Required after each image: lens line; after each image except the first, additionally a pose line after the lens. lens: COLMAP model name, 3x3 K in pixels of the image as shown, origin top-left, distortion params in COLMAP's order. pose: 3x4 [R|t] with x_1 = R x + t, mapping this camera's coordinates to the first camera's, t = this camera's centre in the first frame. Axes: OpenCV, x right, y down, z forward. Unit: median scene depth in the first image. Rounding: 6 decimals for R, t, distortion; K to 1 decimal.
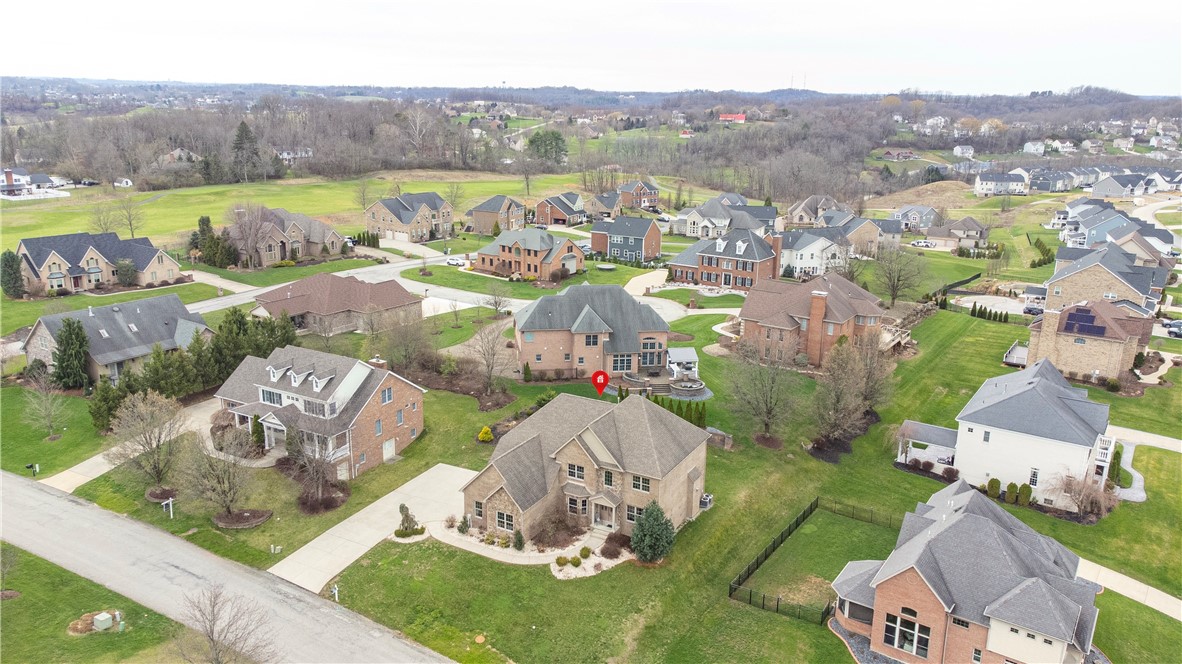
lens RADIAL K [[885.2, 0, 591.0], [0, 885.2, 332.0], [0, 0, 1]] dist [0.048382, 0.000807]
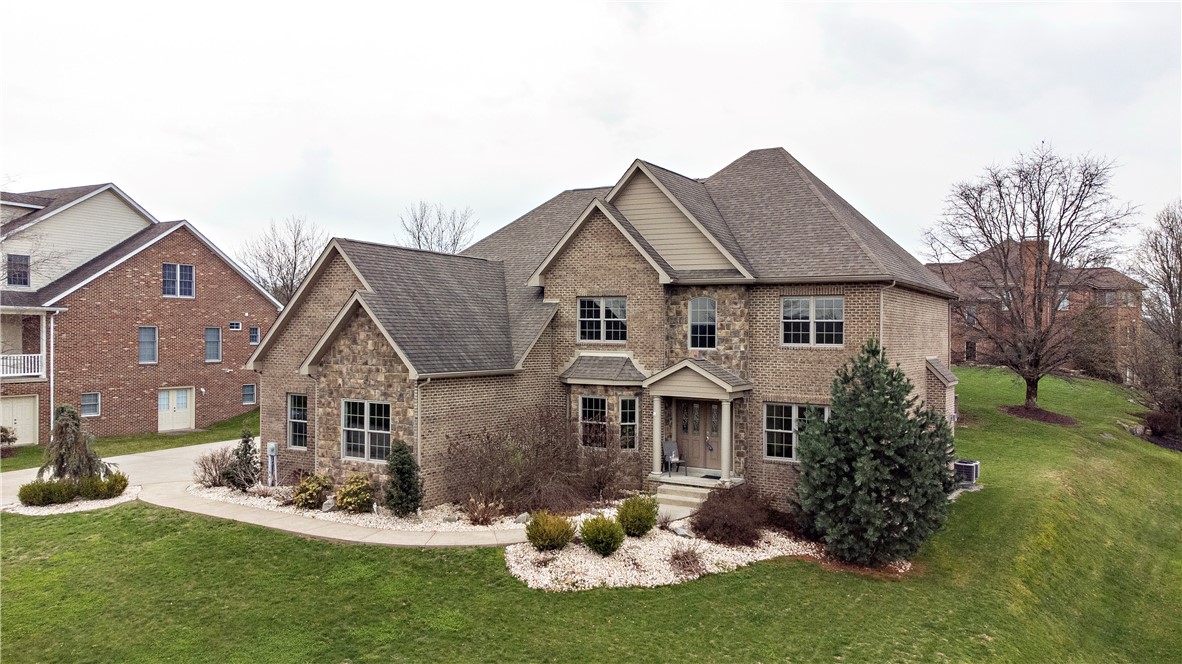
lens RADIAL K [[884.7, 0, 583.1], [0, 884.7, 347.8], [0, 0, 1]] dist [0.048480, 0.001715]
pose [[0.999216, -0.006358, -0.039084, -0.009925], [-0.003964, 0.966008, -0.258481, 0.223744], [0.039399, 0.258433, 0.965225, 0.599197]]
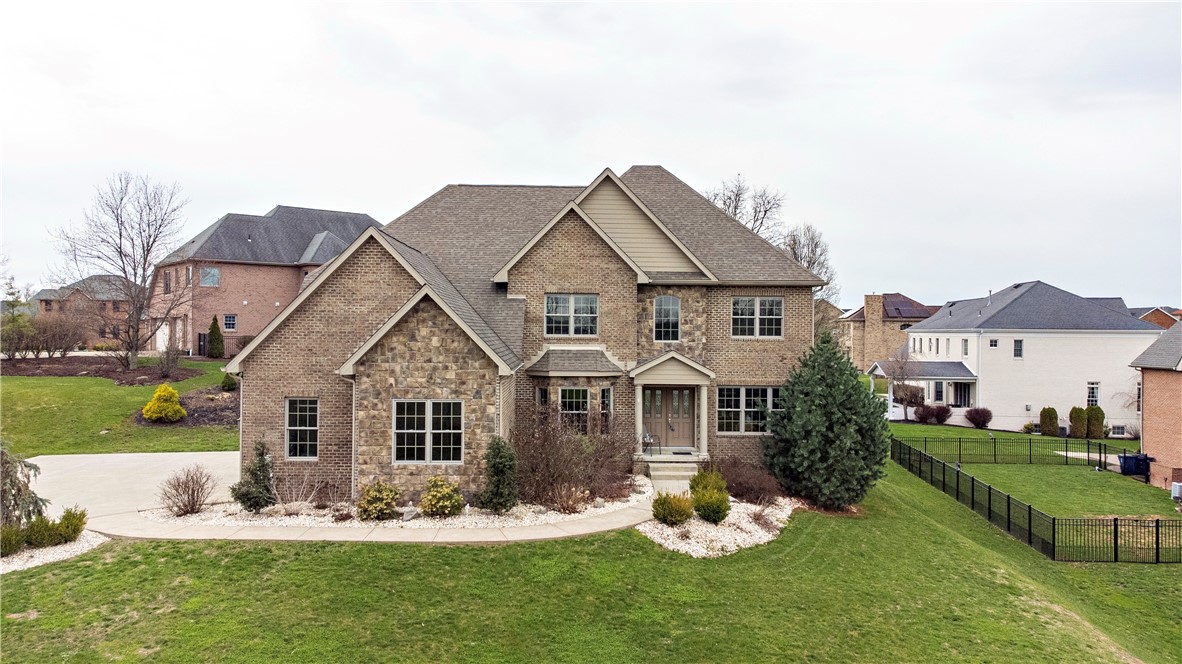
lens RADIAL K [[885.2, 0, 591.0], [0, 885.2, 332.0], [0, 0, 1]] dist [0.048382, 0.000807]
pose [[0.865945, -0.013650, 0.499952, -0.164622], [0.146630, 0.962631, -0.227689, 0.216622], [-0.478161, 0.270474, 0.835587, 0.617788]]
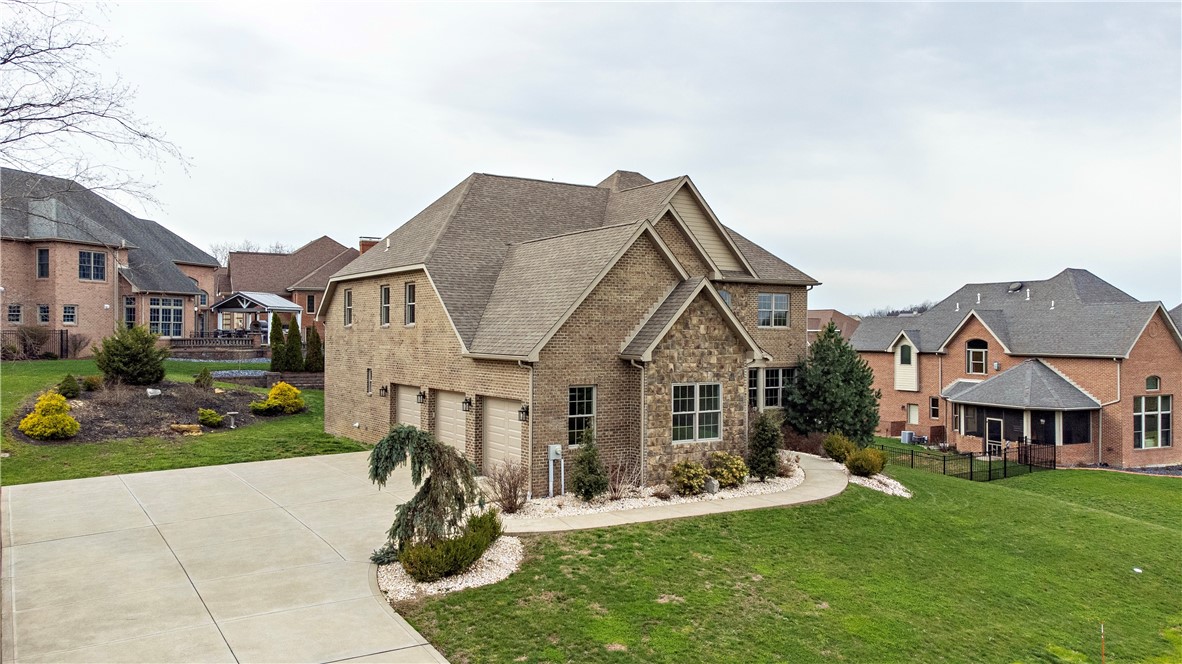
lens RADIAL K [[882.6, 0, 591.0], [0, 882.6, 332.0], [0, 0, 1]] dist [0.098337, 0.000130]
pose [[0.472725, -0.018775, 0.881010, -0.328395], [0.246309, 0.962739, -0.111645, 0.179747], [-0.846087, 0.269778, 0.459735, 0.748292]]
